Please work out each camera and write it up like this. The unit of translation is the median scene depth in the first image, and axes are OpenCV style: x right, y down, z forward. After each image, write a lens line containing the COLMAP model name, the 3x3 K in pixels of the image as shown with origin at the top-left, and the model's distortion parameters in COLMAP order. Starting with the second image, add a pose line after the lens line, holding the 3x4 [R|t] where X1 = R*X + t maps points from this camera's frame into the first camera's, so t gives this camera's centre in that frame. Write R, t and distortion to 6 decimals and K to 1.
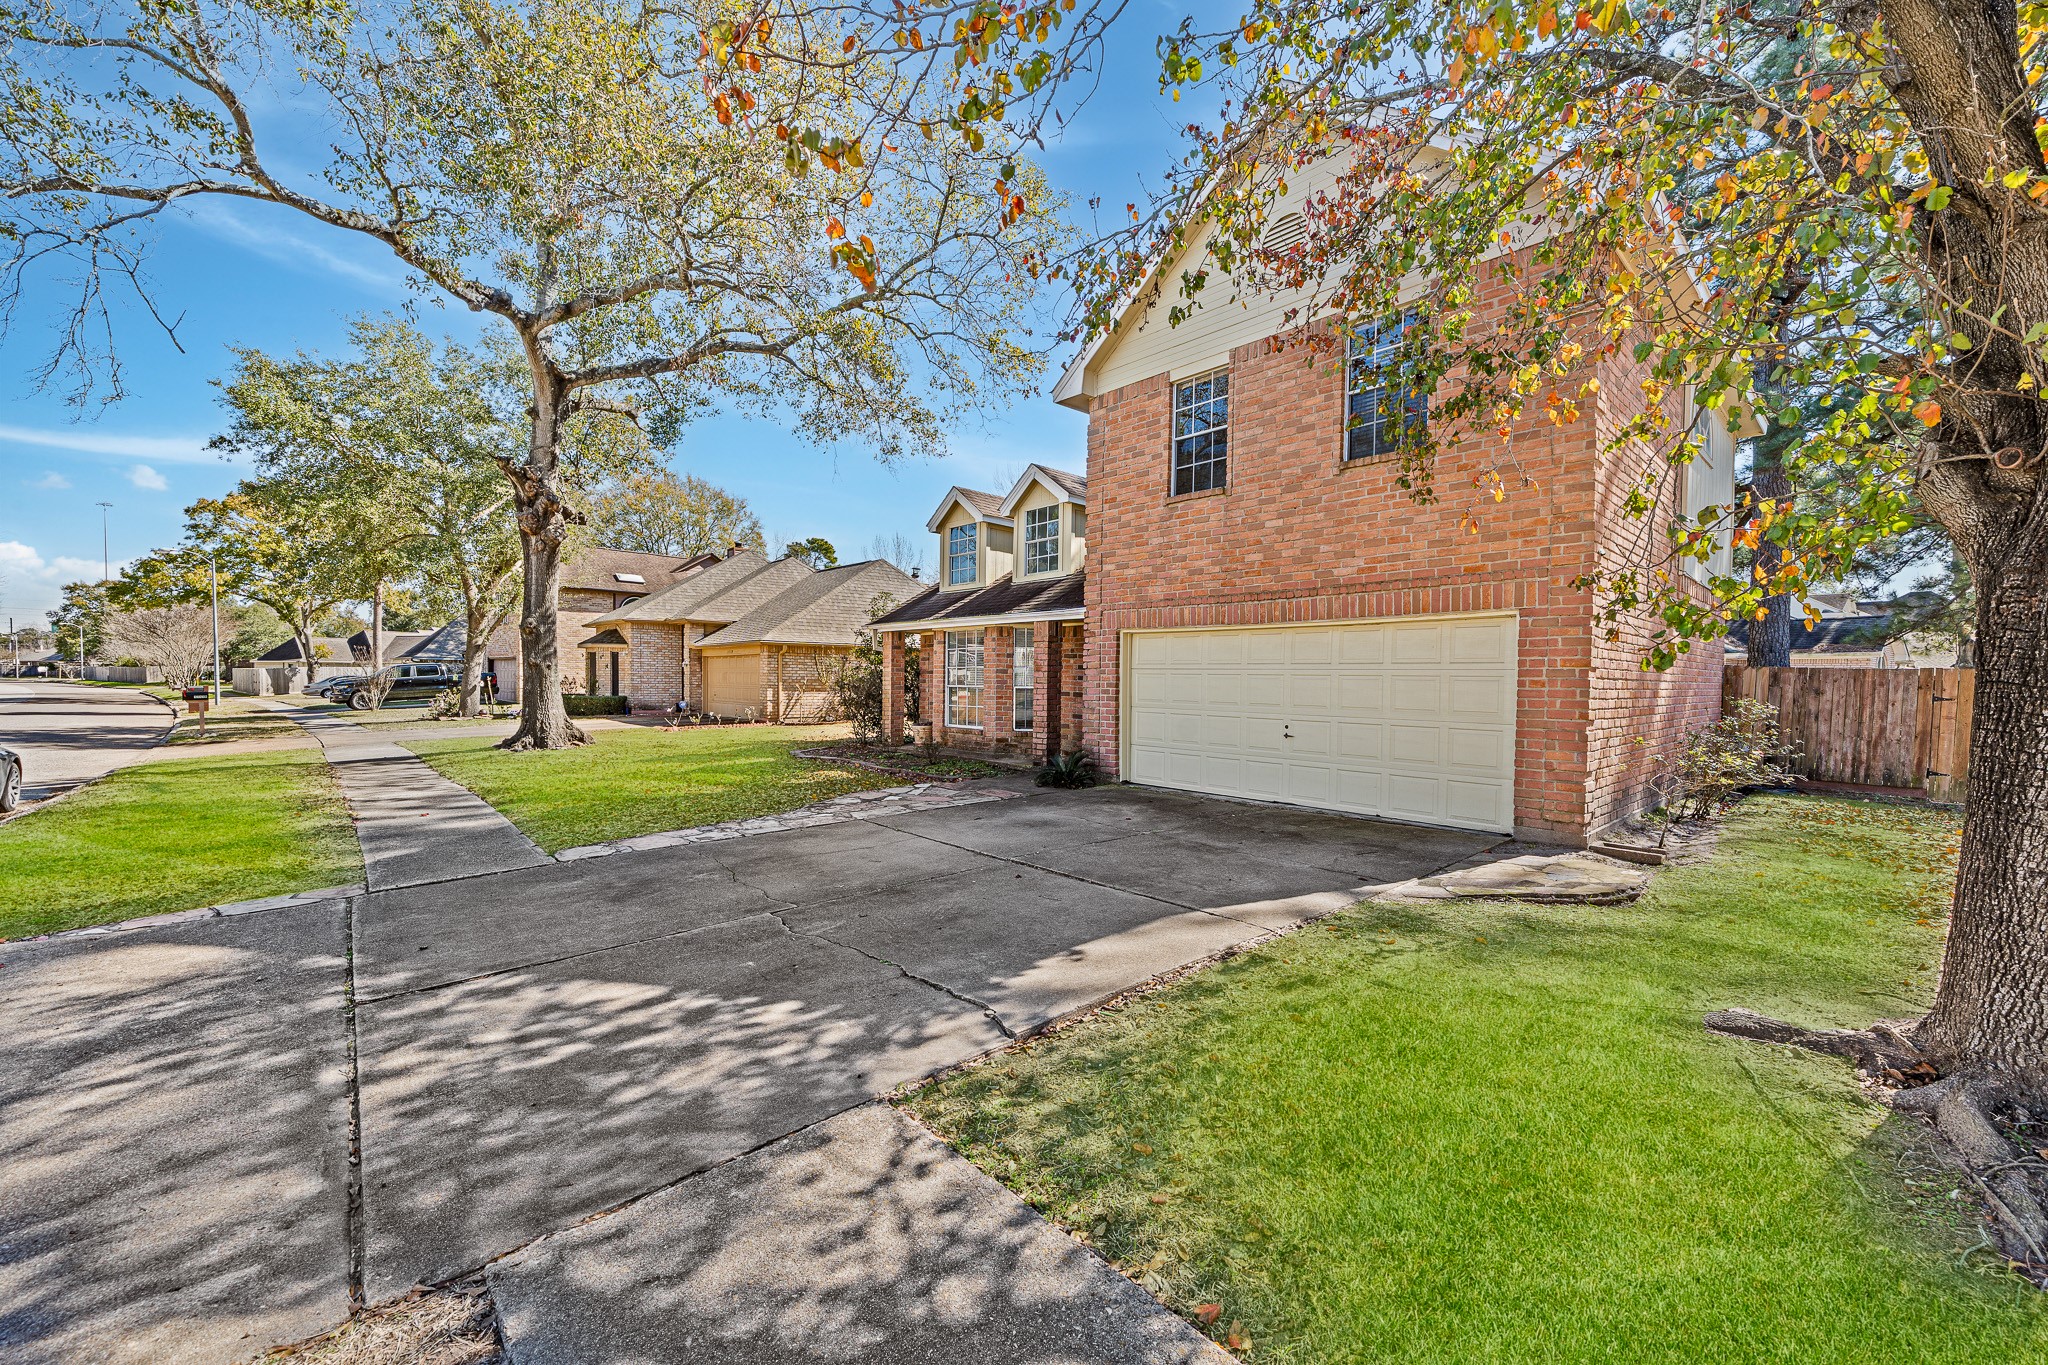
lens RADIAL K [[802.8, 0, 1020.2], [0, 802.8, 694.0], [0, 0, 1]] dist [-0.000526, -0.000377]
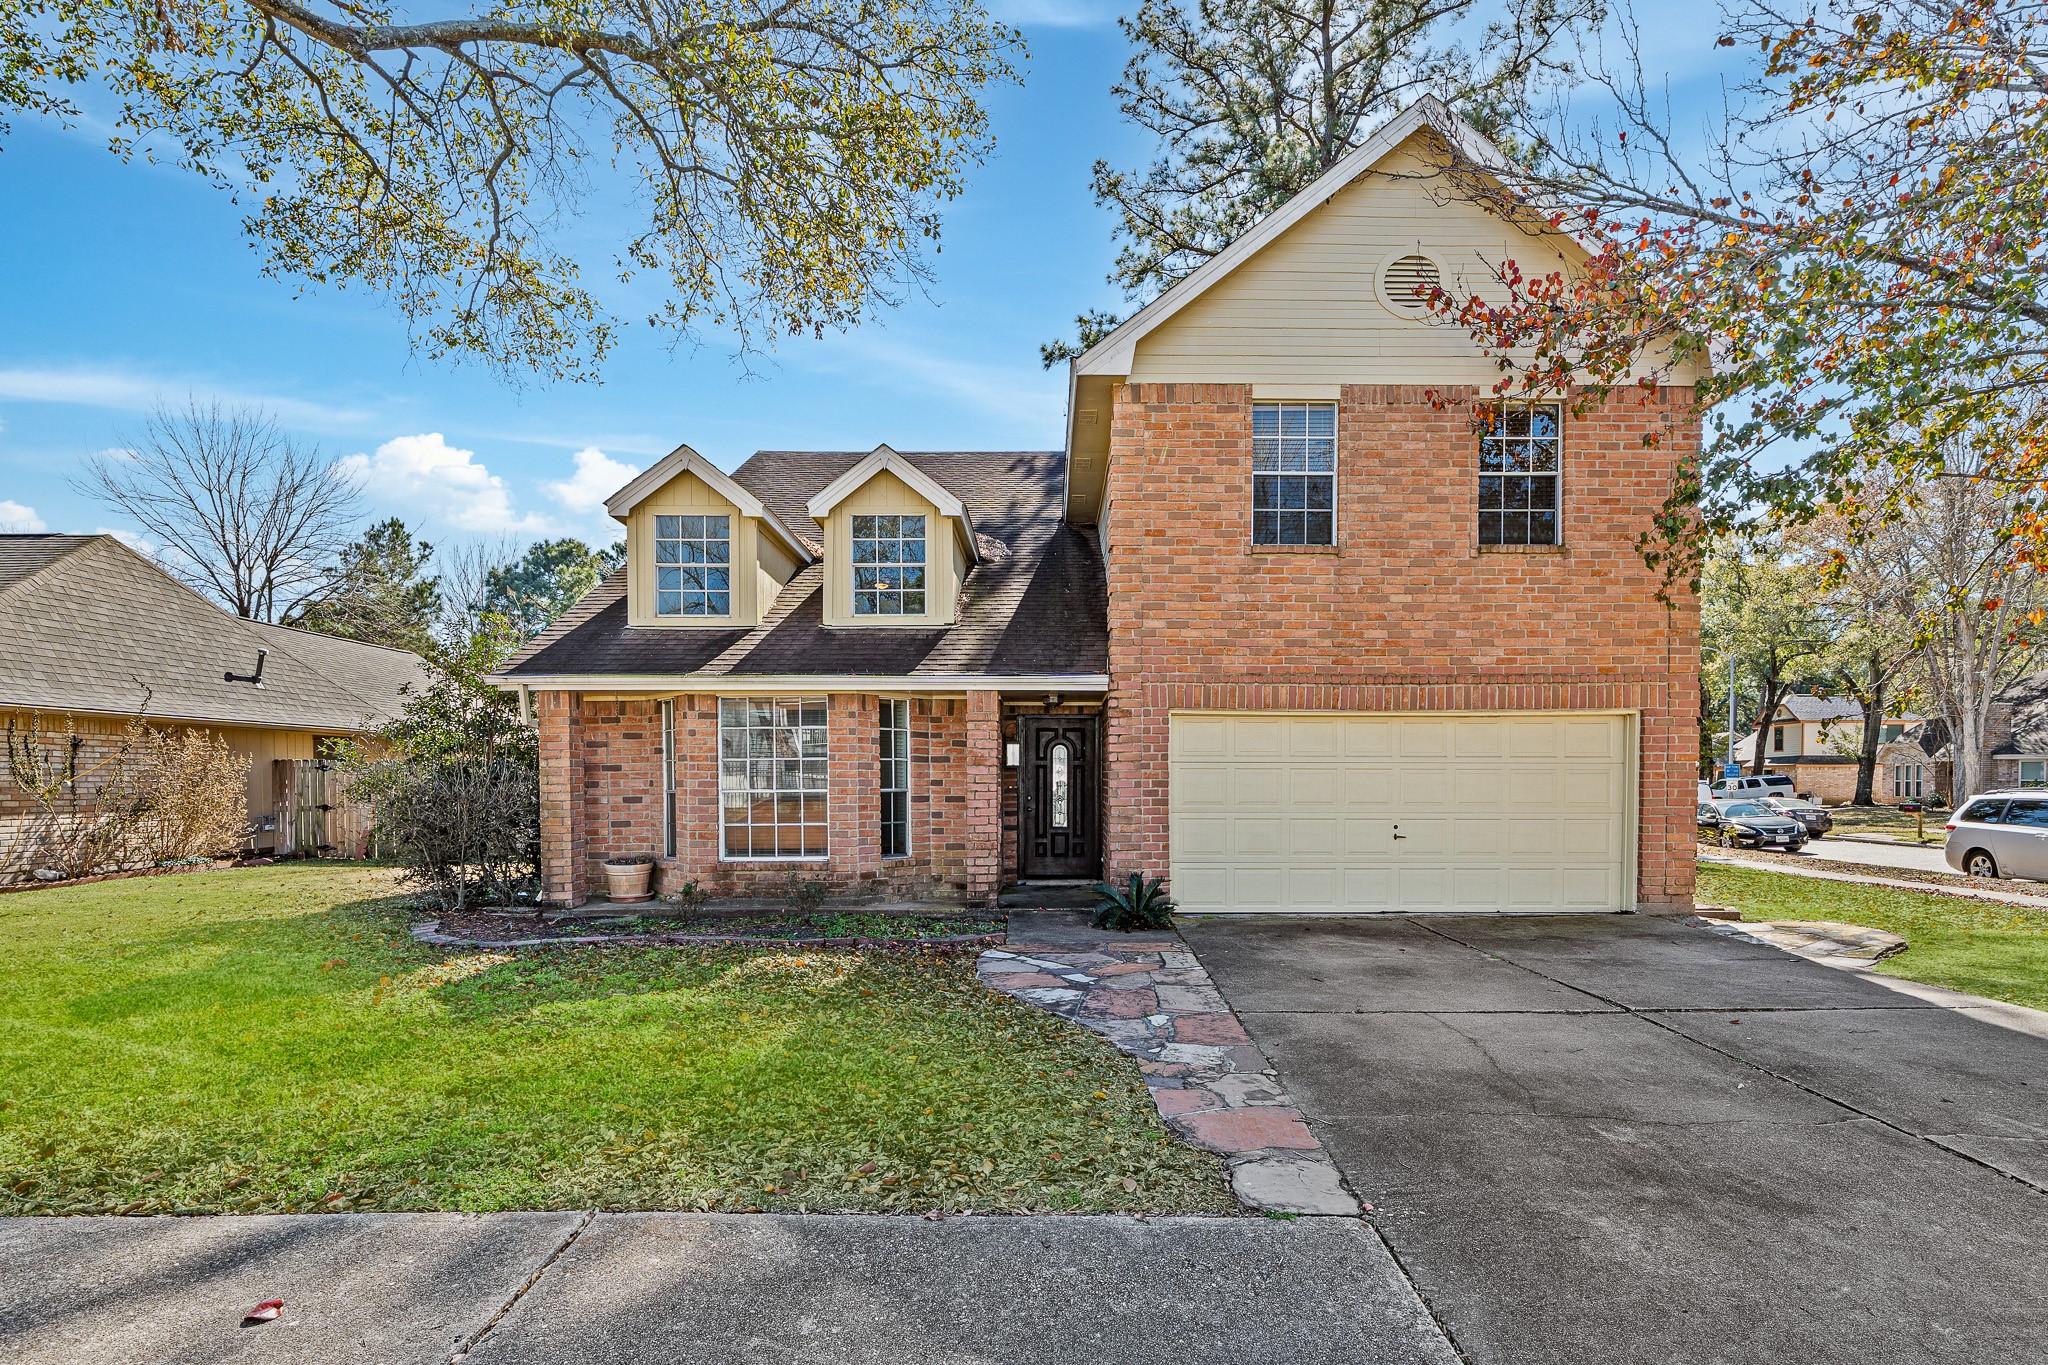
lens RADIAL K [[812.5, 0, 1026.6], [0, 812.5, 777.5], [0, 0, 1]] dist [-0.000870, -0.000164]
pose [[0.660108, -0.017477, 0.750967, -0.649421], [0.021195, 0.999765, 0.004637, -0.028219], [-0.750872, 0.012856, 0.660323, 0.737274]]
